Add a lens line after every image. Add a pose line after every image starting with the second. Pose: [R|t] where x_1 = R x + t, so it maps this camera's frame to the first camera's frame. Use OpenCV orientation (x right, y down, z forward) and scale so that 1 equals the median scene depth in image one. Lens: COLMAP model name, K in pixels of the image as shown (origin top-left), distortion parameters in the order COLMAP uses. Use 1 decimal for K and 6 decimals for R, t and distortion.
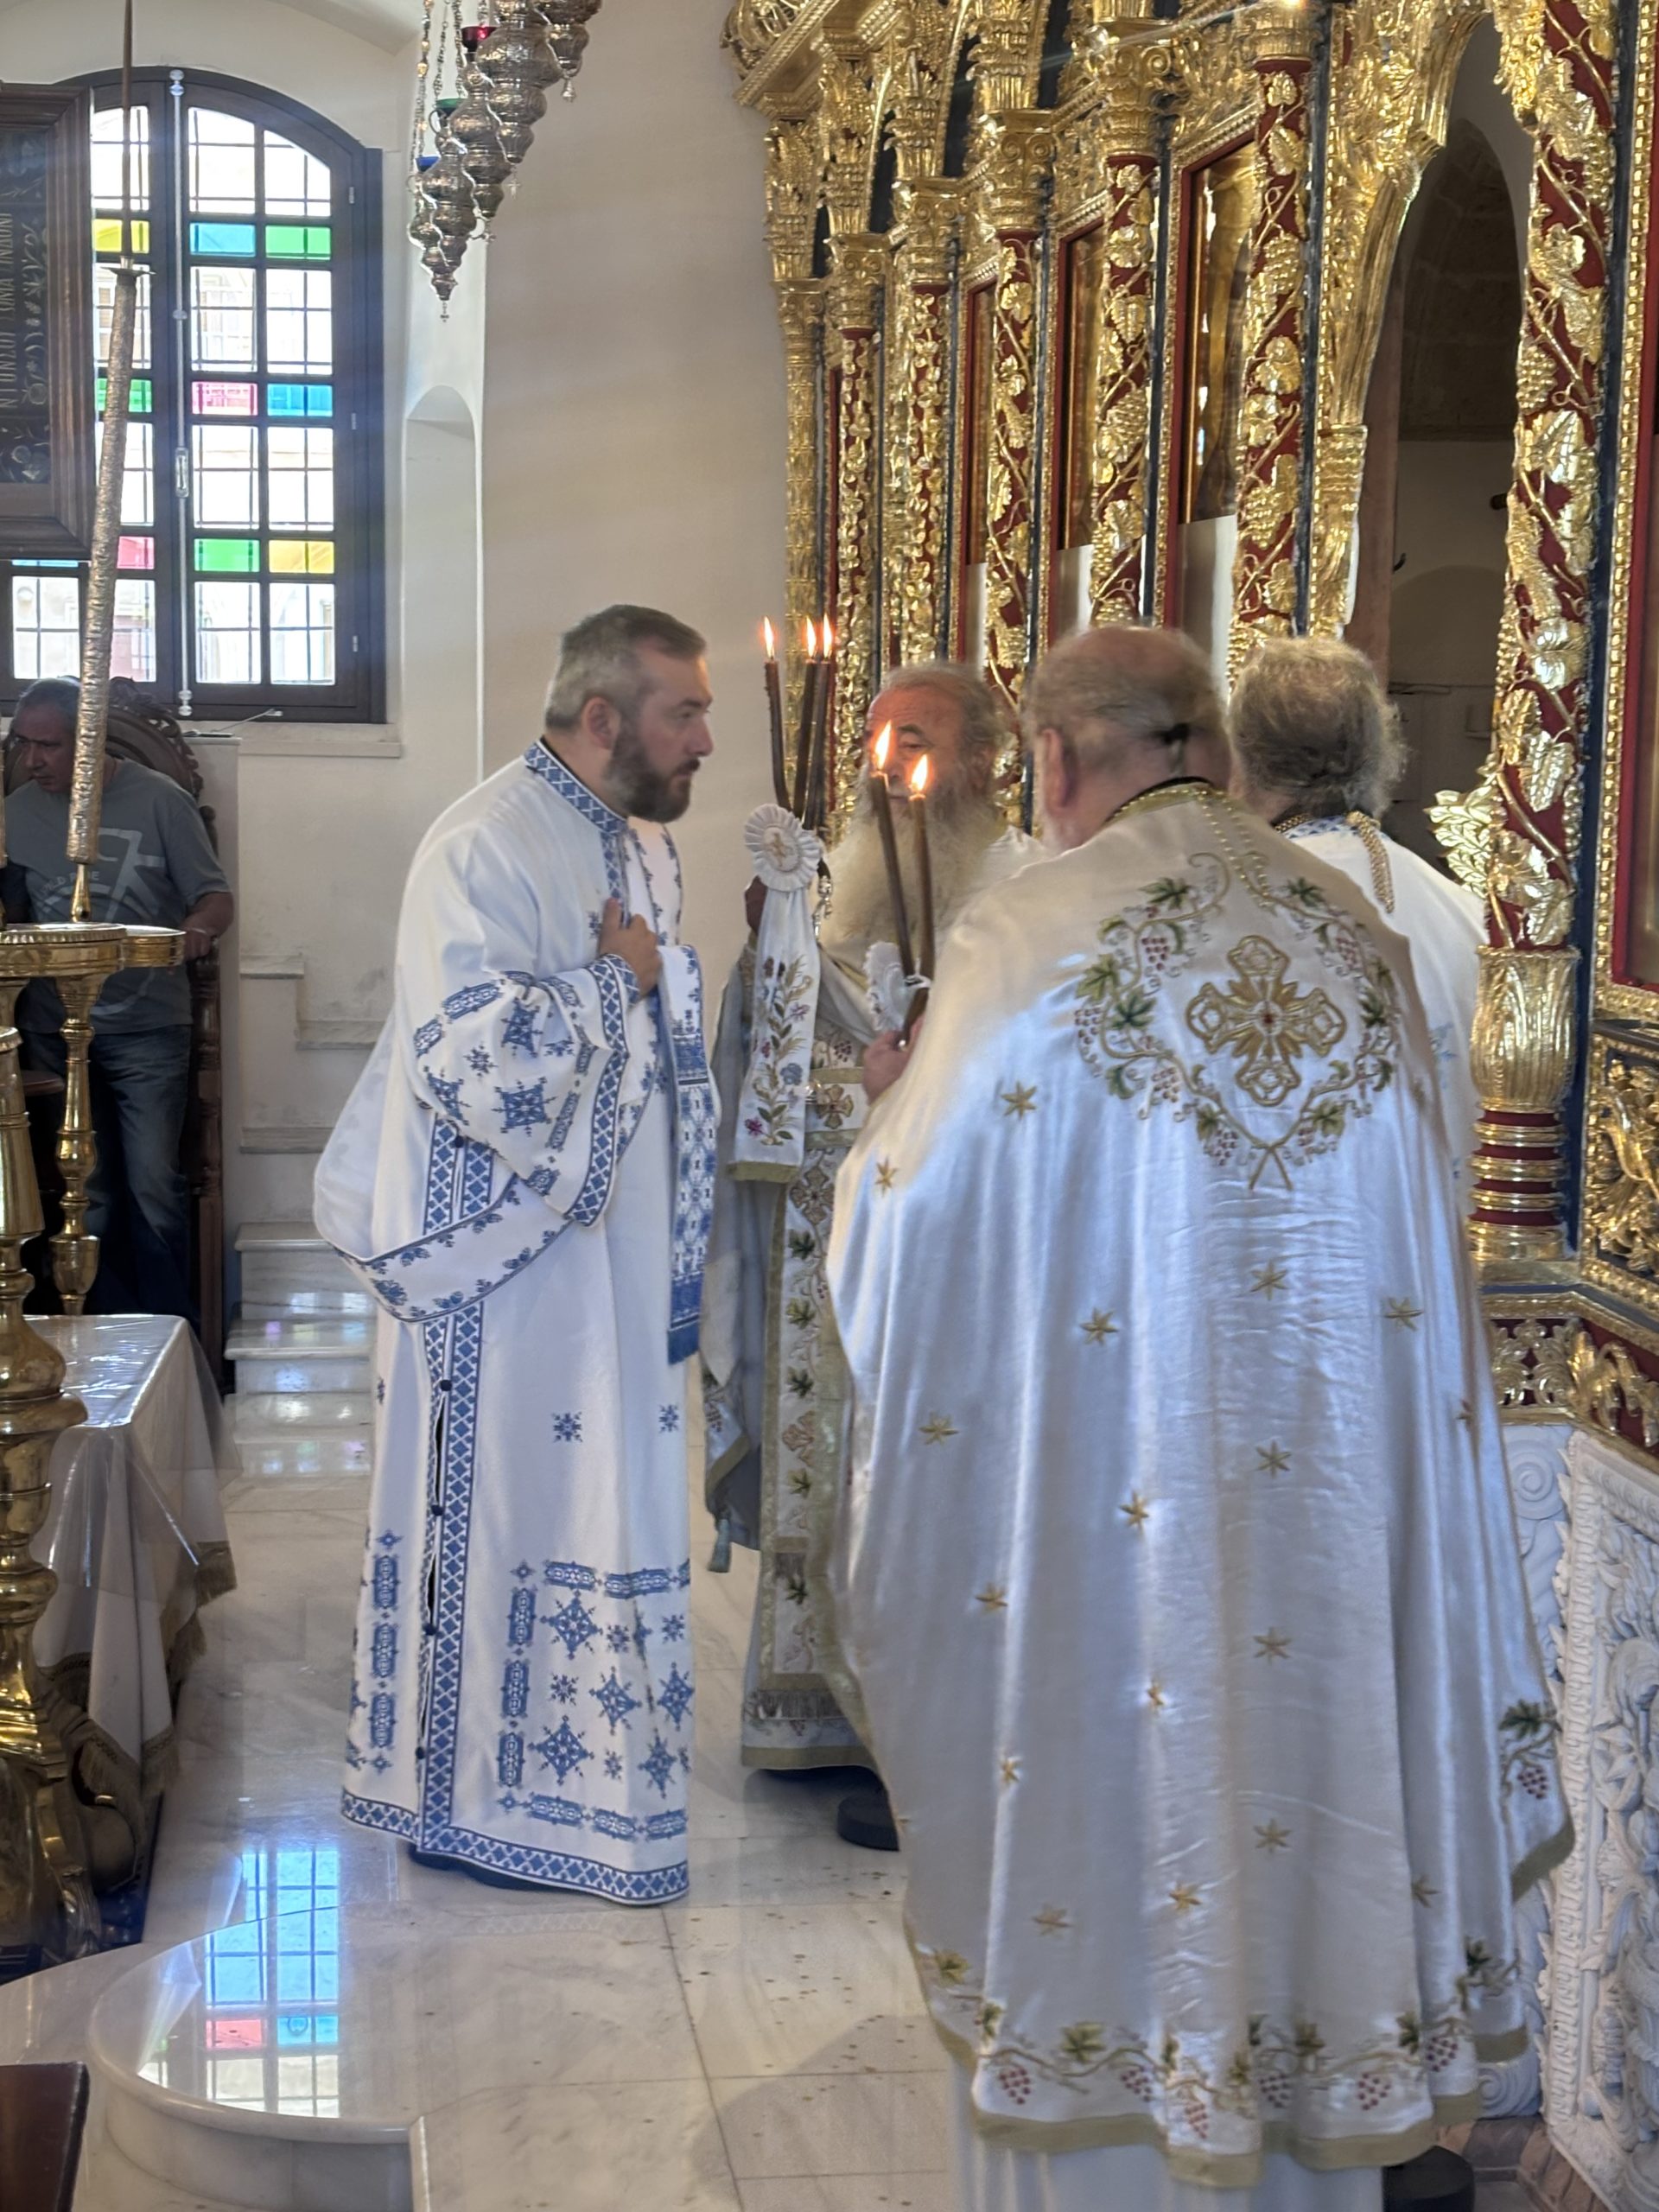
lens RADIAL K [[3576.9, 0, 839.6], [0, 3576.9, 1102.6], [0, 0, 1]] dist [0.151312, 0.000000]
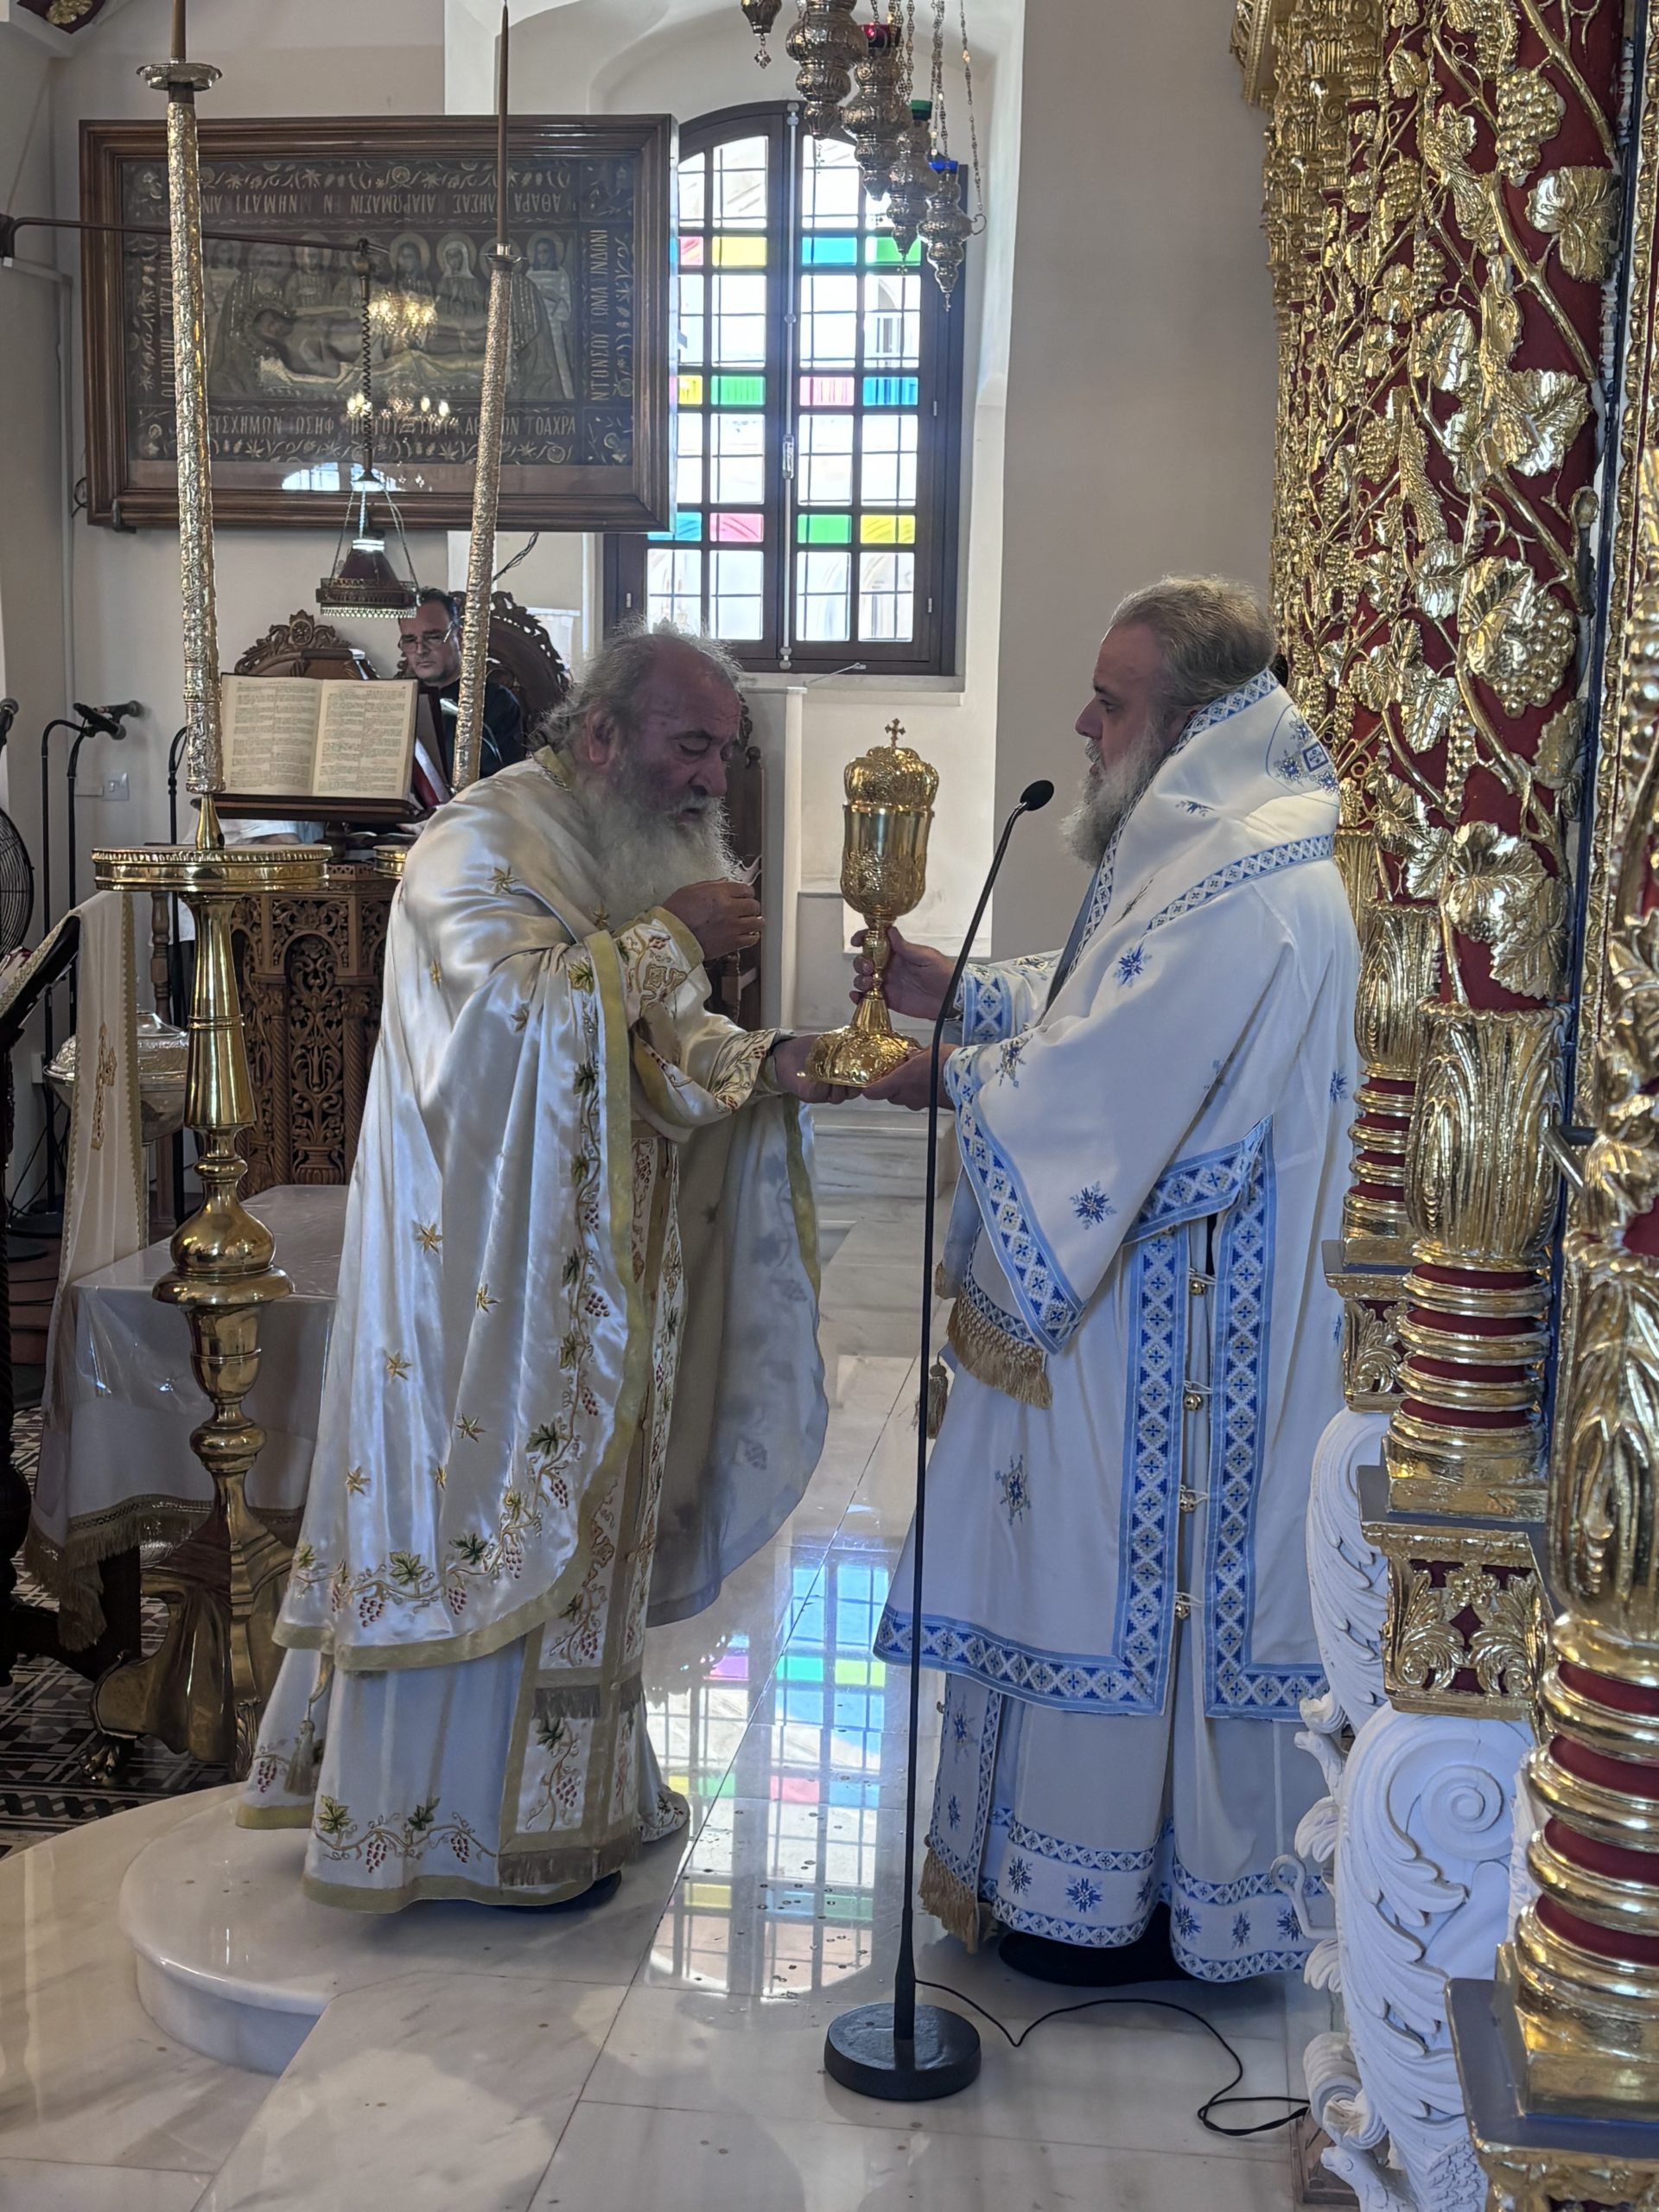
lens RADIAL K [[2978.6, 0, 831.3], [0, 2978.6, 1097.4], [0, 0, 1]] dist [0.073687, 0.000000]
pose [[0.964623, 0.043632, -0.259996, 0.194157], [-0.035385, 0.998714, 0.036321, -0.011883], [0.261246, -0.025837, 0.964926, 0.172247]]
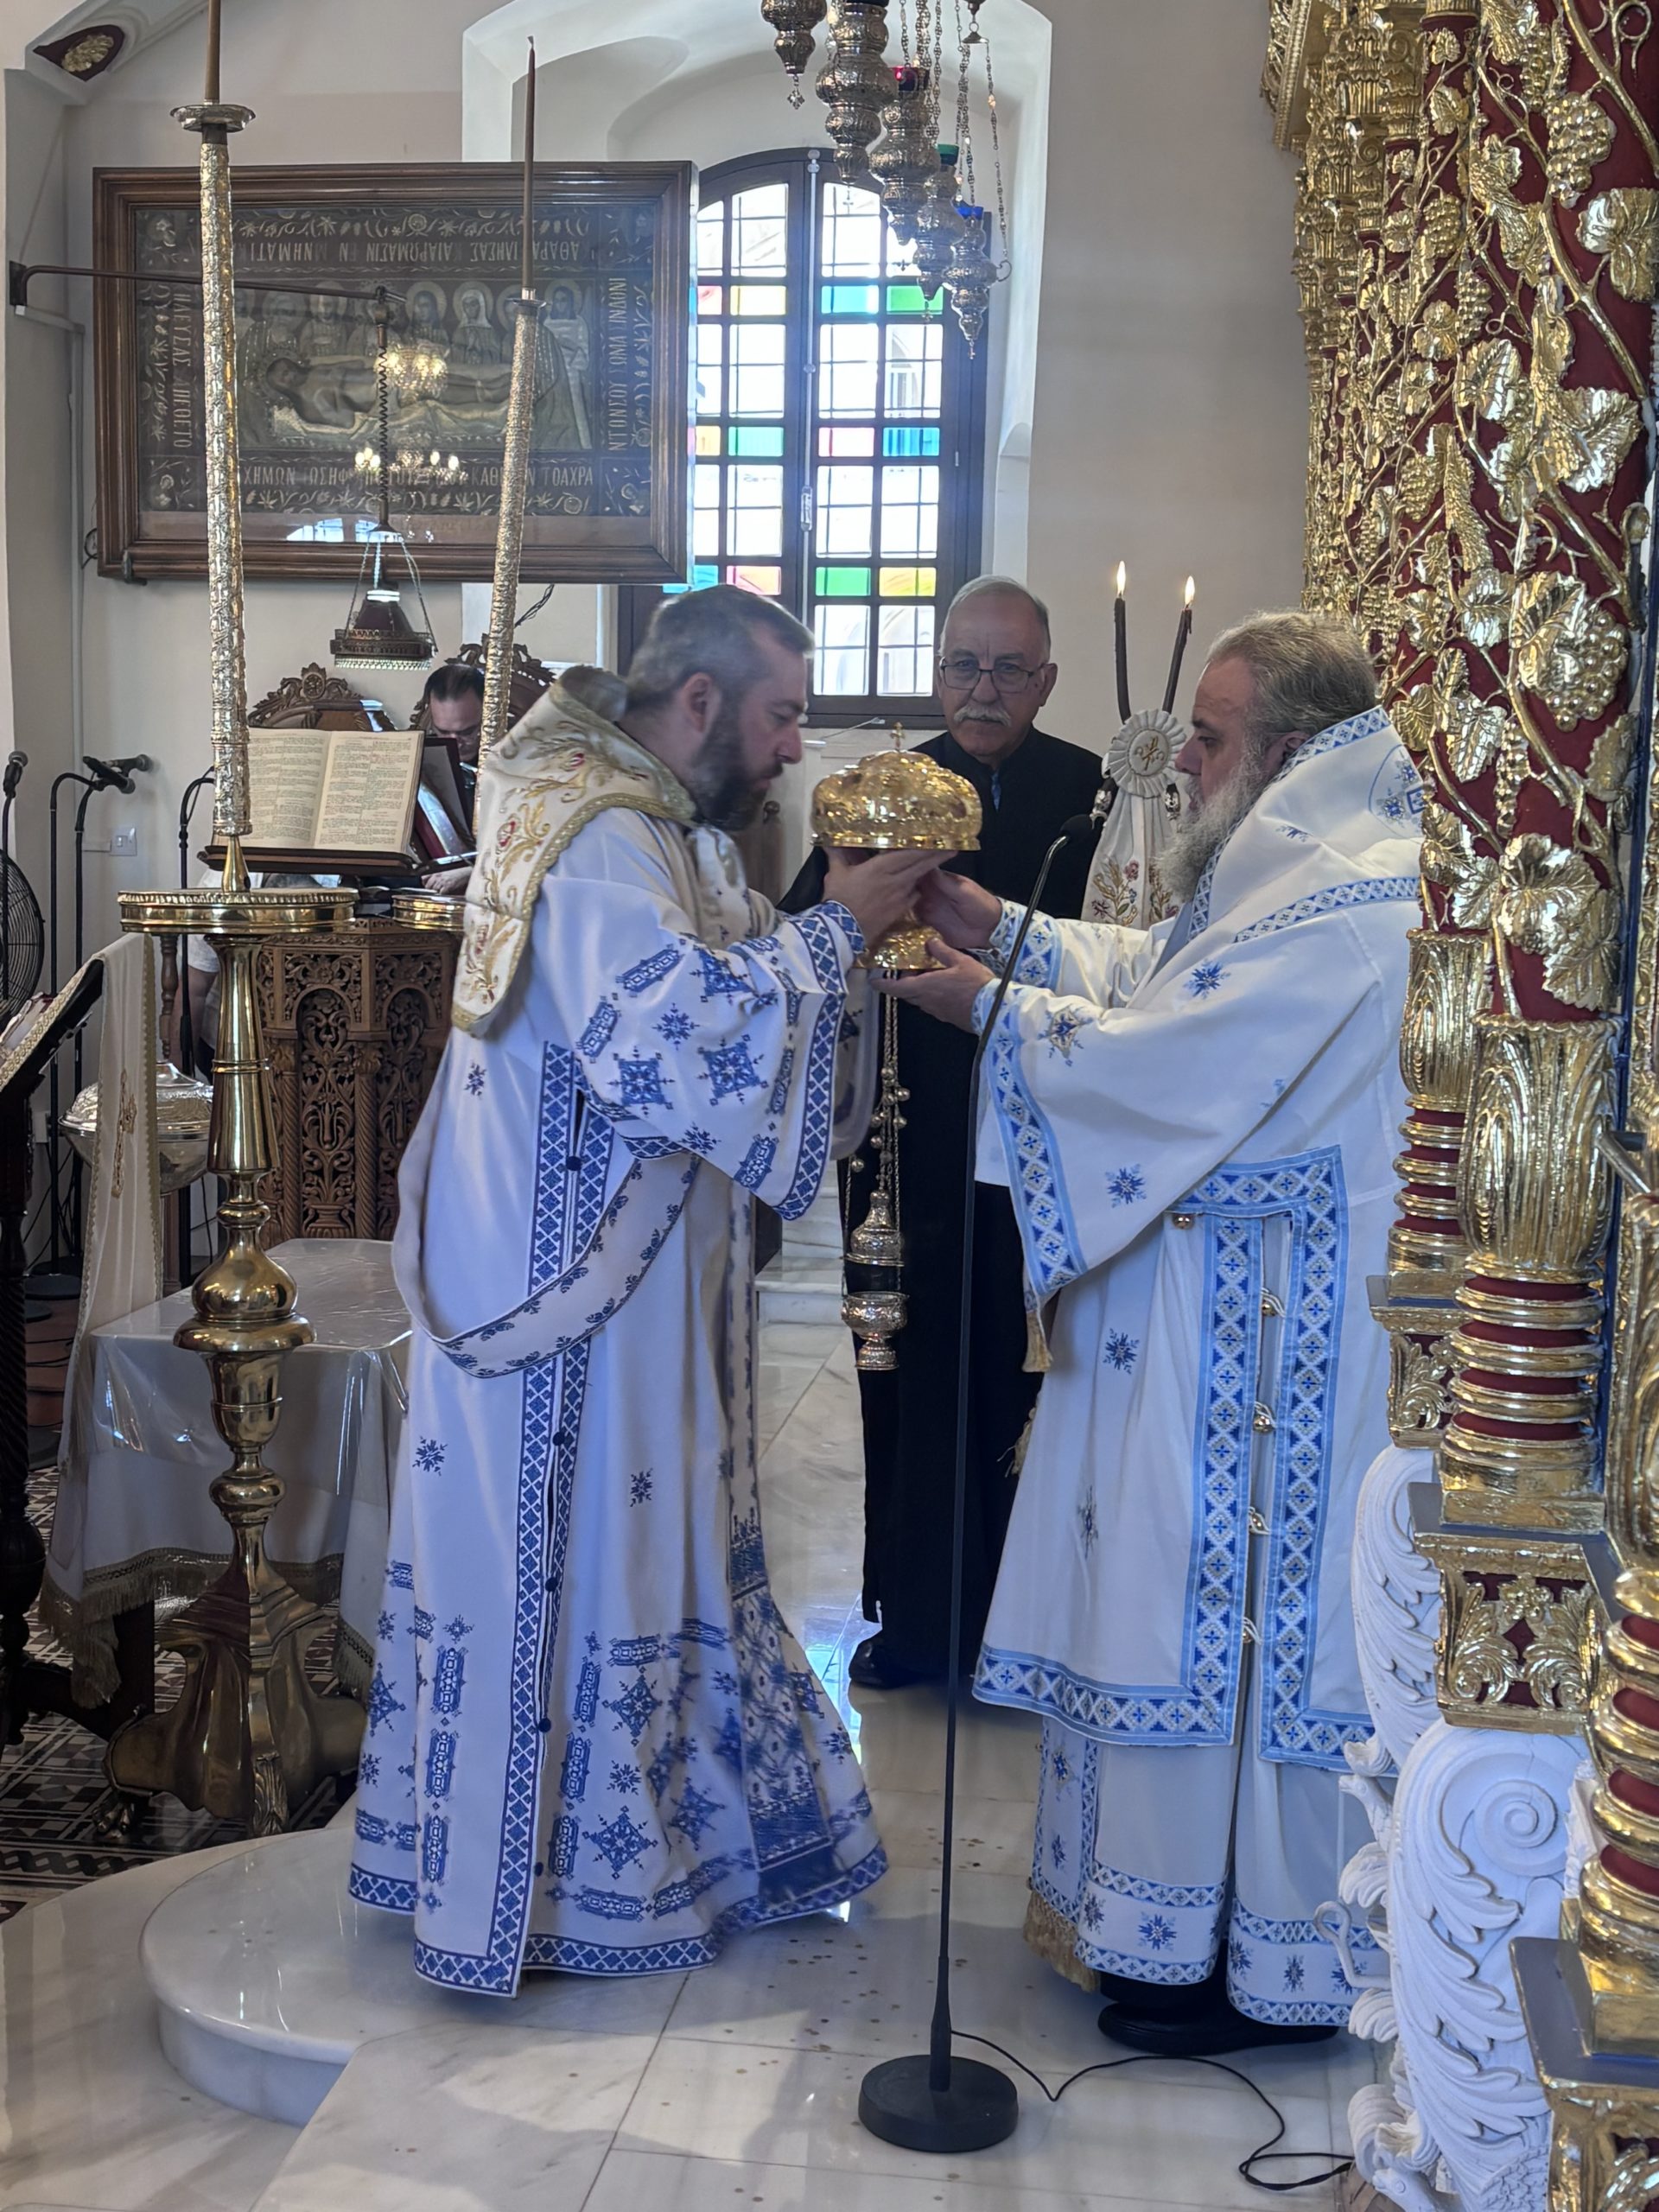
lens RADIAL K [[3079.2, 0, 786.6], [0, 3079.2, 1102.5], [0, 0, 1]] dist [0.085956, 0.000000]
pose [[0.959923, 0.040291, -0.277354, 0.192978], [-0.038115, 0.999186, 0.013235, -0.002553], [0.277661, -0.002133, 0.960677, 0.152153]]
